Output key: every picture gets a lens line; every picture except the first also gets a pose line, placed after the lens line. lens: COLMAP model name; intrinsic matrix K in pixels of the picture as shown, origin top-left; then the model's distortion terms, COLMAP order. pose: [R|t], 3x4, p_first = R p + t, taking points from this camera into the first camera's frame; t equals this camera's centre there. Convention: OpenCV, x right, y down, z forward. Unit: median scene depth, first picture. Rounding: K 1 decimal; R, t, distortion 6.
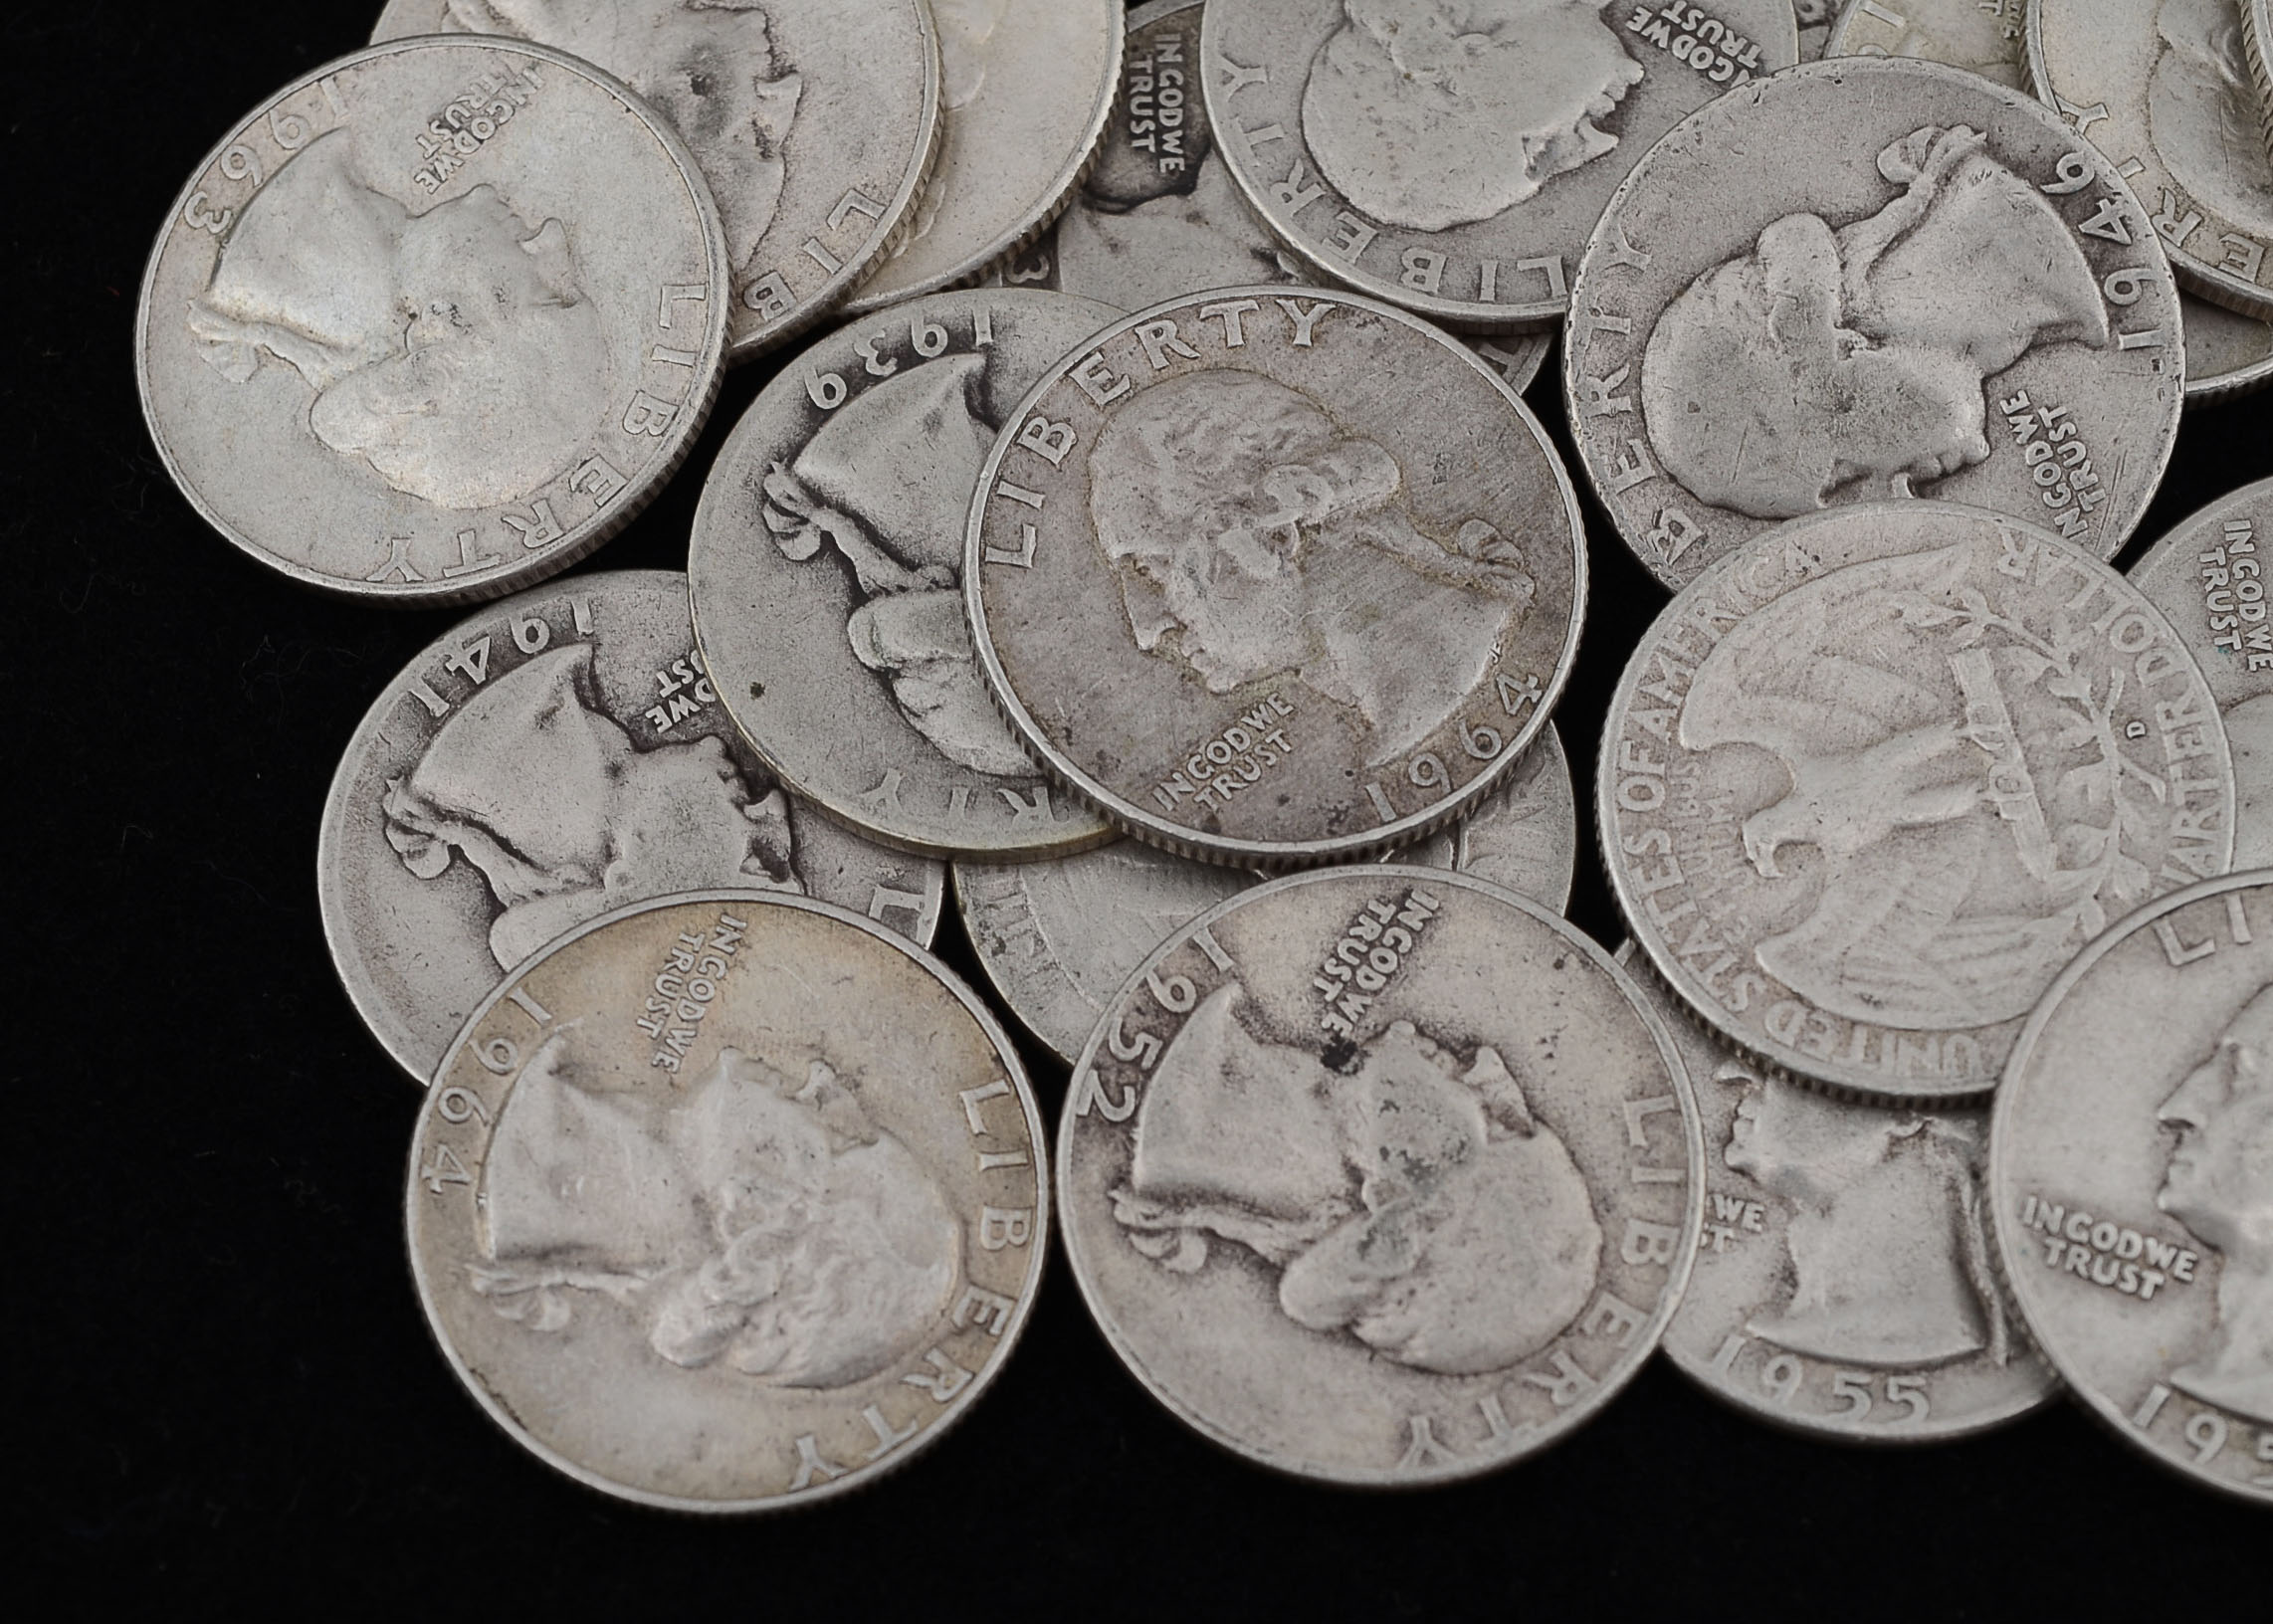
lens RADIAL K [[5383.7, 0, 1136.5], [0, 5383.7, 812.0], [0, 0, 1]] dist [0.020187, 0.141297]
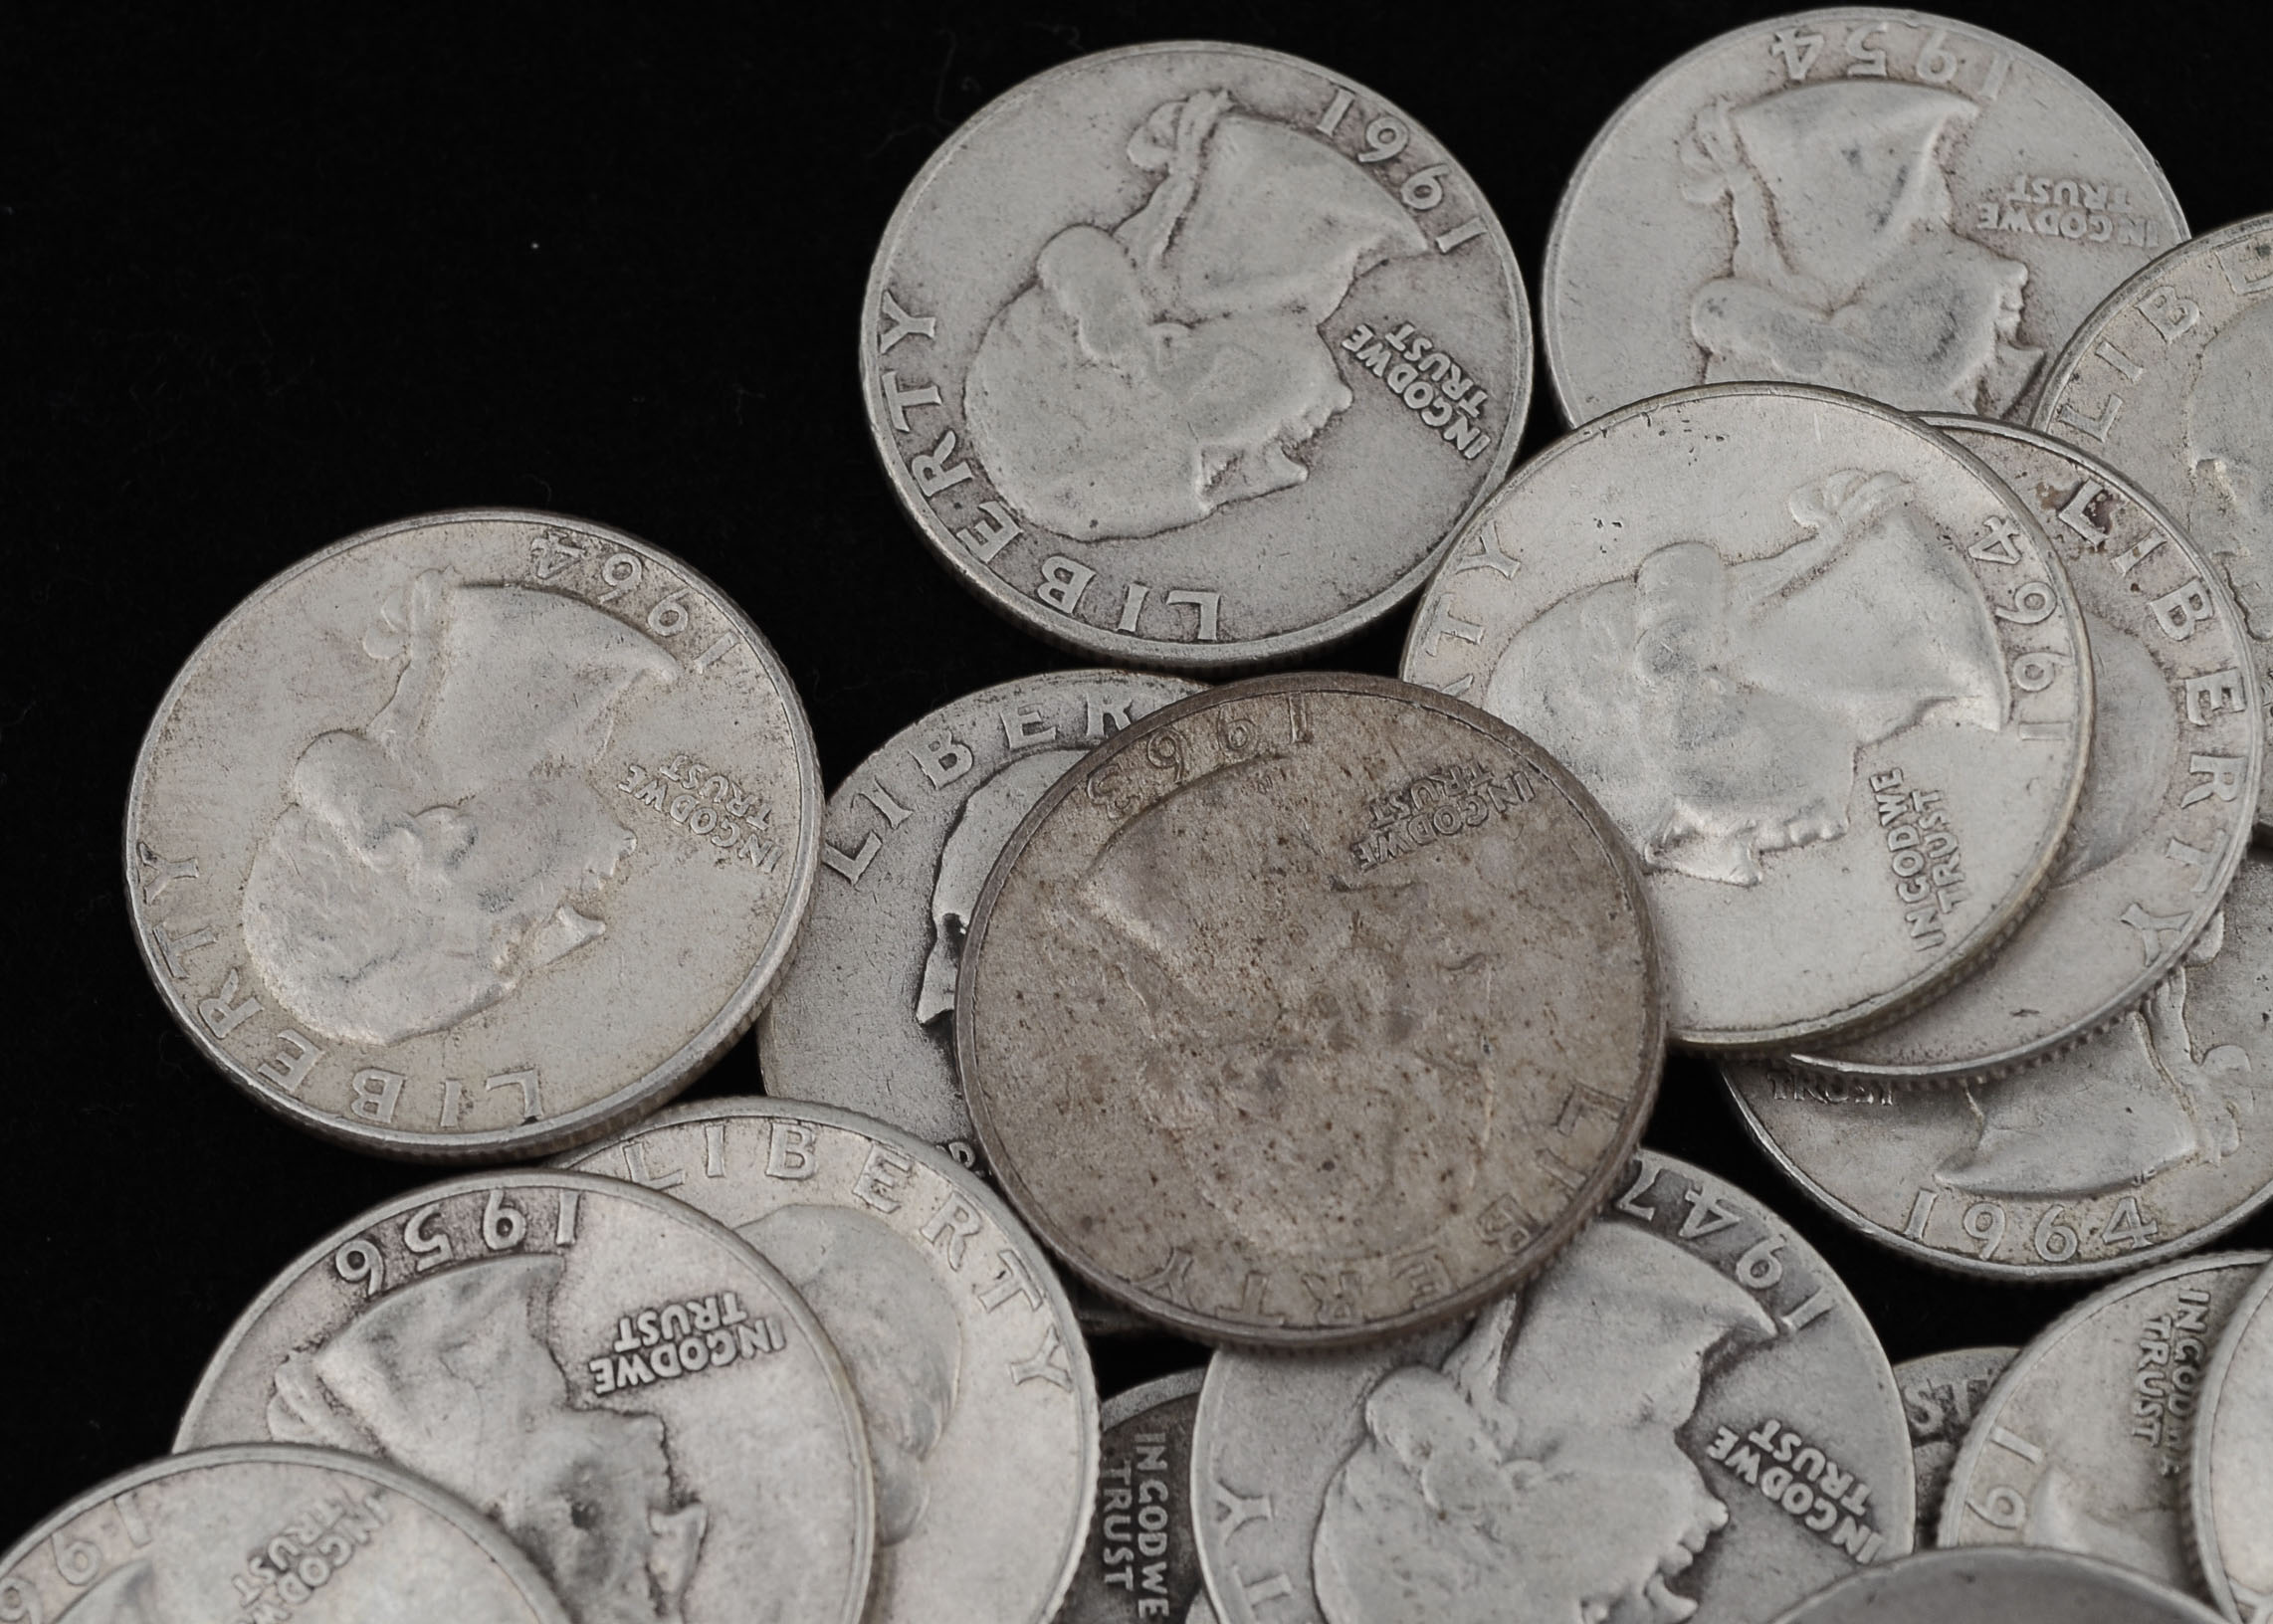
lens RADIAL K [[5383.7, 0, 1136.5], [0, 5383.7, 812.0], [0, 0, 1]] dist [0.020187, 0.141297]
pose [[0.999421, 0.018780, 0.028375, -0.022499], [-0.019724, 0.999249, 0.033357, -0.279513], [-0.027727, -0.033898, 0.999041, 0.187294]]
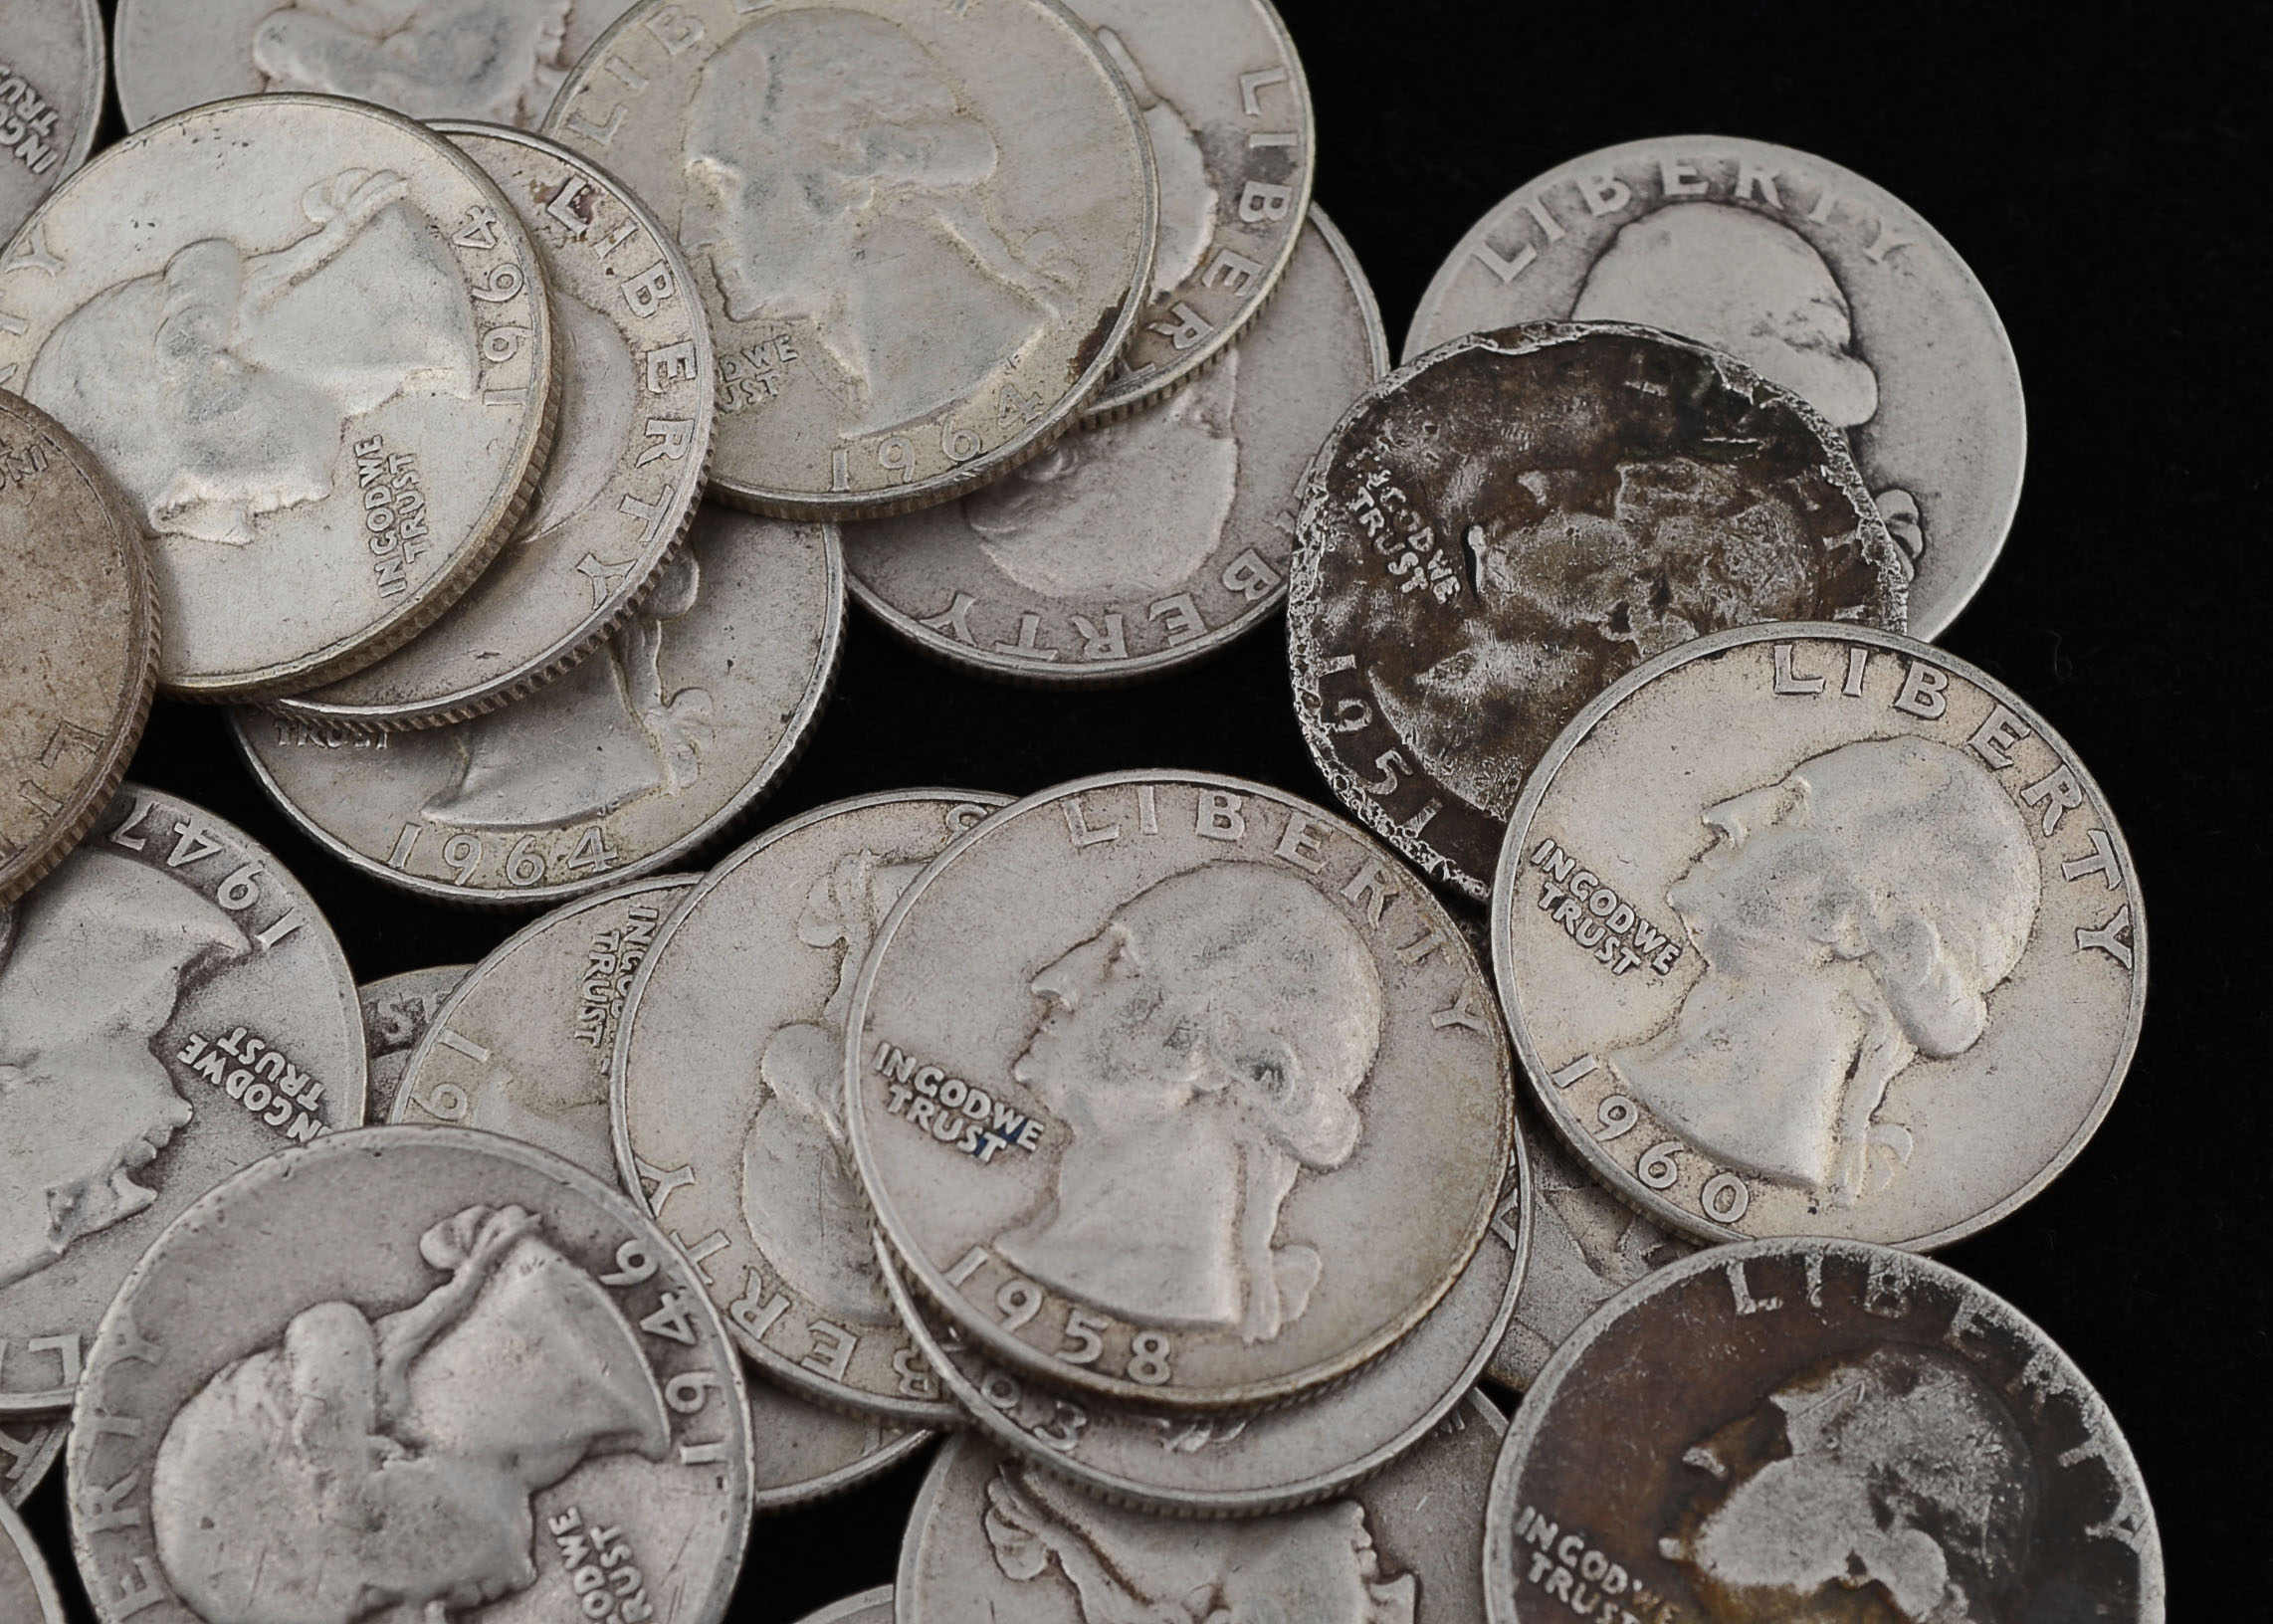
lens RADIAL K [[5383.7, 0, 1136.5], [0, 5383.7, 812.0], [0, 0, 1]] dist [0.020187, 0.141297]
pose [[0.999020, 0.006594, 0.043777, 0.218190], [-0.006909, 0.999951, 0.007062, -0.201070], [-0.043728, -0.007357, 0.999016, 0.102864]]
